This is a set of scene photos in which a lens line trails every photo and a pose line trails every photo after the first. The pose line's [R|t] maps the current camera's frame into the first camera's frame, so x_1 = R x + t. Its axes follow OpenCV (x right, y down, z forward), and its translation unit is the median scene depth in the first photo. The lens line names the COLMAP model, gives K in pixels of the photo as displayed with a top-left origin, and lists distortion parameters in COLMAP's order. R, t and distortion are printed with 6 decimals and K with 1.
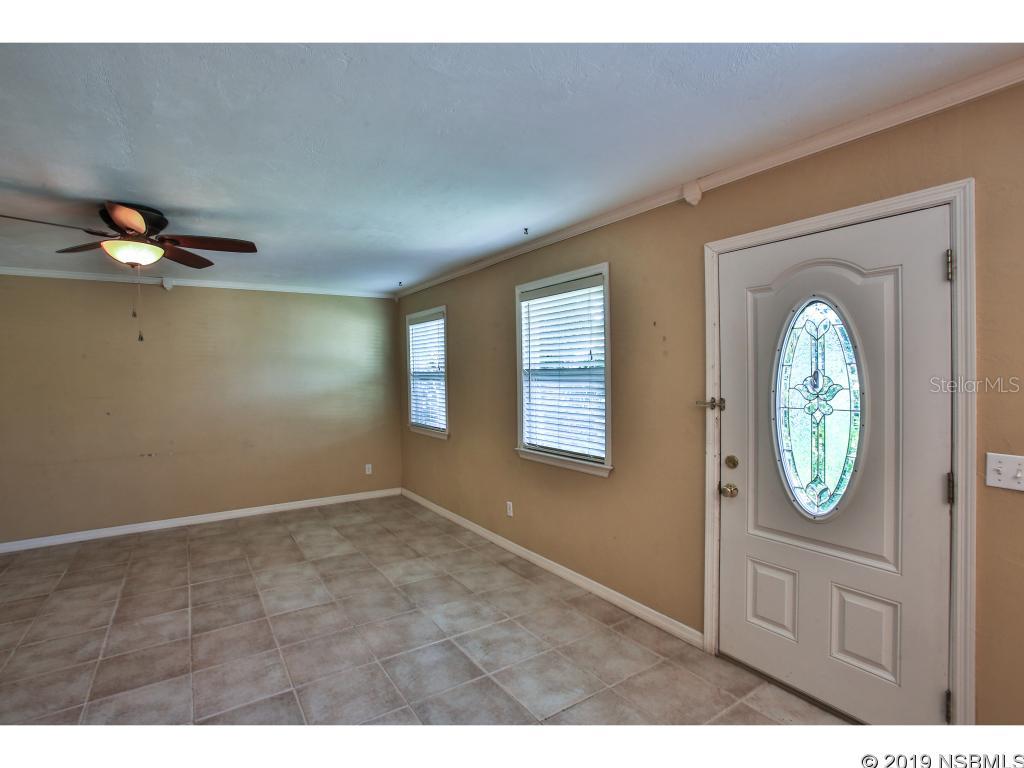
lens RADIAL K [[495.1, 0, 510.1], [0, 495.1, 391.7], [0, 0, 1]] dist [-0.054600, 0.003548]
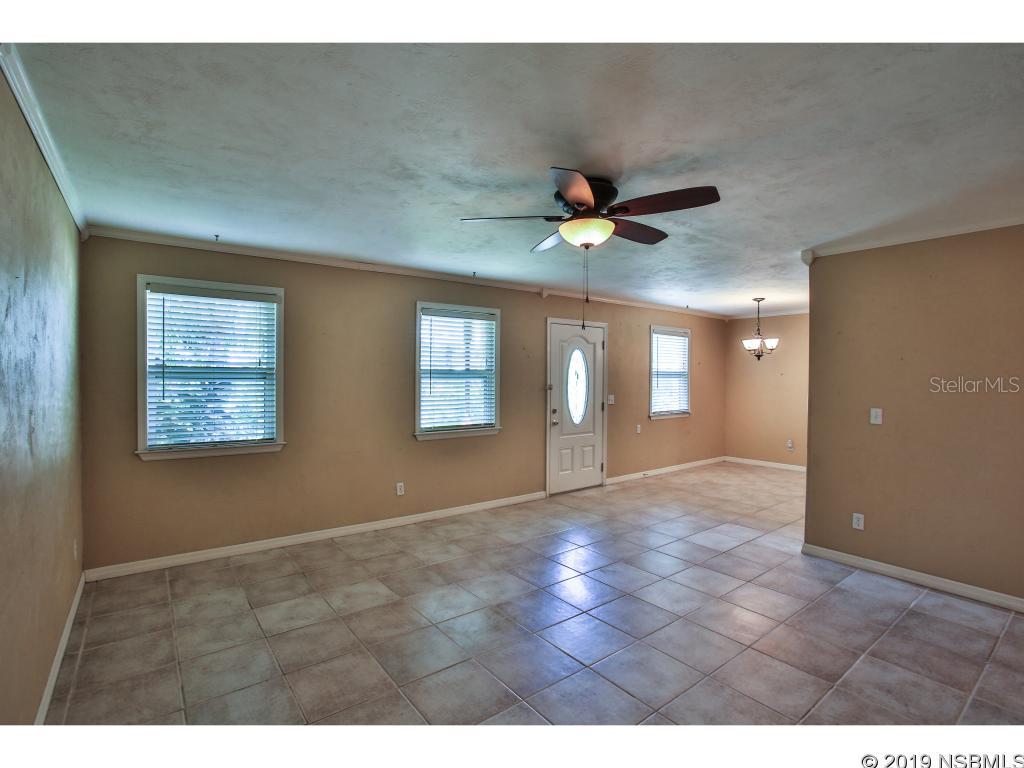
lens RADIAL K [[495.1, 0, 488.2], [0, 495.1, 389.5], [0, 0, 1]] dist [-0.054600, 0.003548]
pose [[-0.031878, -0.017939, 0.999331, -1.240672], [0.033145, 0.999270, 0.018995, -0.012164], [-0.998942, 0.033729, -0.031260, 0.879272]]
